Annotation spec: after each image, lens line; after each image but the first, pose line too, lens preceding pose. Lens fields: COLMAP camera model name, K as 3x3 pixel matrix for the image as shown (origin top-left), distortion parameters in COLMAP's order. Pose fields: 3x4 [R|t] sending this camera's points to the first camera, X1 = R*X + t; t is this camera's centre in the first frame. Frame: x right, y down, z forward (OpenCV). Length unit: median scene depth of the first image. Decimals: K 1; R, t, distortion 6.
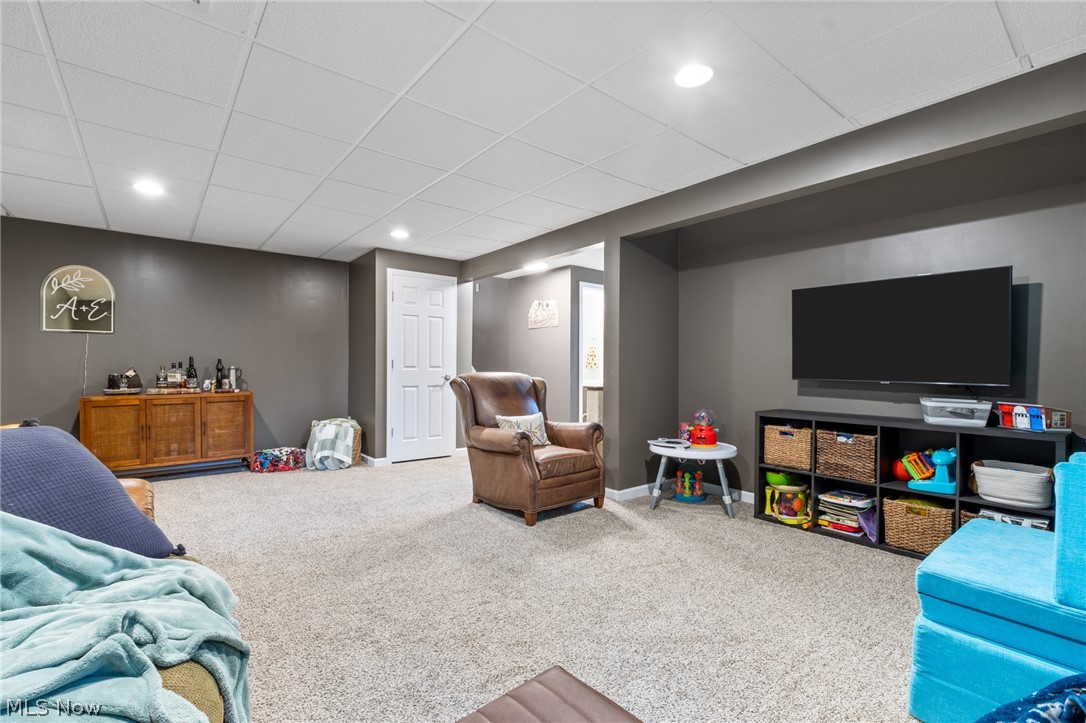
lens RADIAL K [[479.5, 0, 531.0], [0, 479.5, 365.2], [0, 0, 1]] dist [-0.006252, -0.000374]
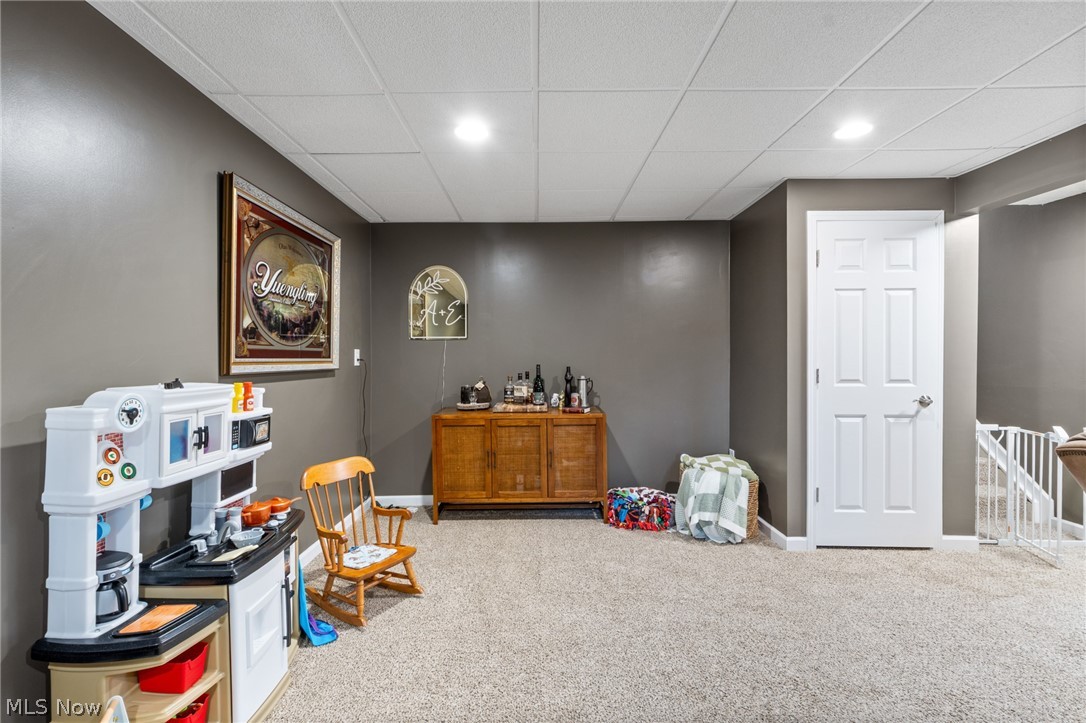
lens RADIAL K [[479.5, 0, 531.0], [0, 479.5, 365.2], [0, 0, 1]] dist [-0.006252, -0.000374]
pose [[0.776160, 0.007370, -0.630493, -0.208541], [0.008408, 0.999722, 0.022037, -0.033933], [0.630480, -0.022405, 0.775882, 0.360221]]
